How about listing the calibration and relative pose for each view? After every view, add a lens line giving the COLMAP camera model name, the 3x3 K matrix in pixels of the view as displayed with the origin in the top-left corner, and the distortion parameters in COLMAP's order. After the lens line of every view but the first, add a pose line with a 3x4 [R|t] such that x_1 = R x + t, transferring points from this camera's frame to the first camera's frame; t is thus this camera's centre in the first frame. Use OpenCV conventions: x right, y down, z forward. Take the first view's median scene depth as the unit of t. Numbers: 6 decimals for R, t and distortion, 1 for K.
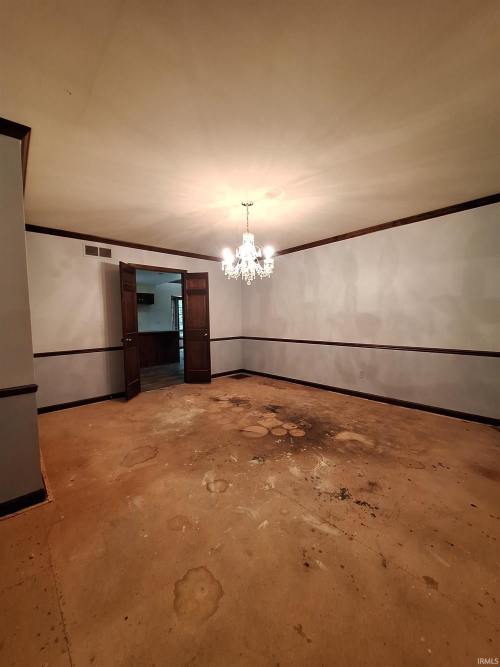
lens RADIAL K [[260.6, 0, 248.9], [0, 260.6, 332.7], [0, 0, 1]] dist [-0.002643, -0.000446]
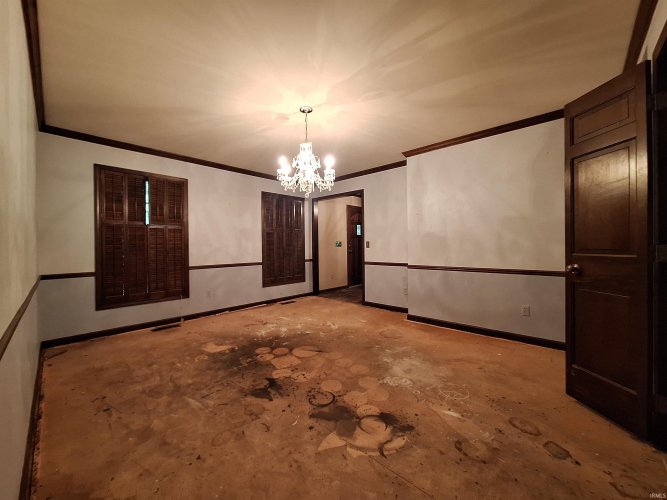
lens RADIAL K [[260.6, 0, 333.9], [0, 260.6, 246.1], [0, 0, 1]] dist [-0.002643, -0.000446]
pose [[-0.995987, 0.027258, -0.085250, -0.008984], [0.022227, 0.997986, 0.059410, -0.060480], [0.086698, 0.057277, -0.994587, 1.792633]]
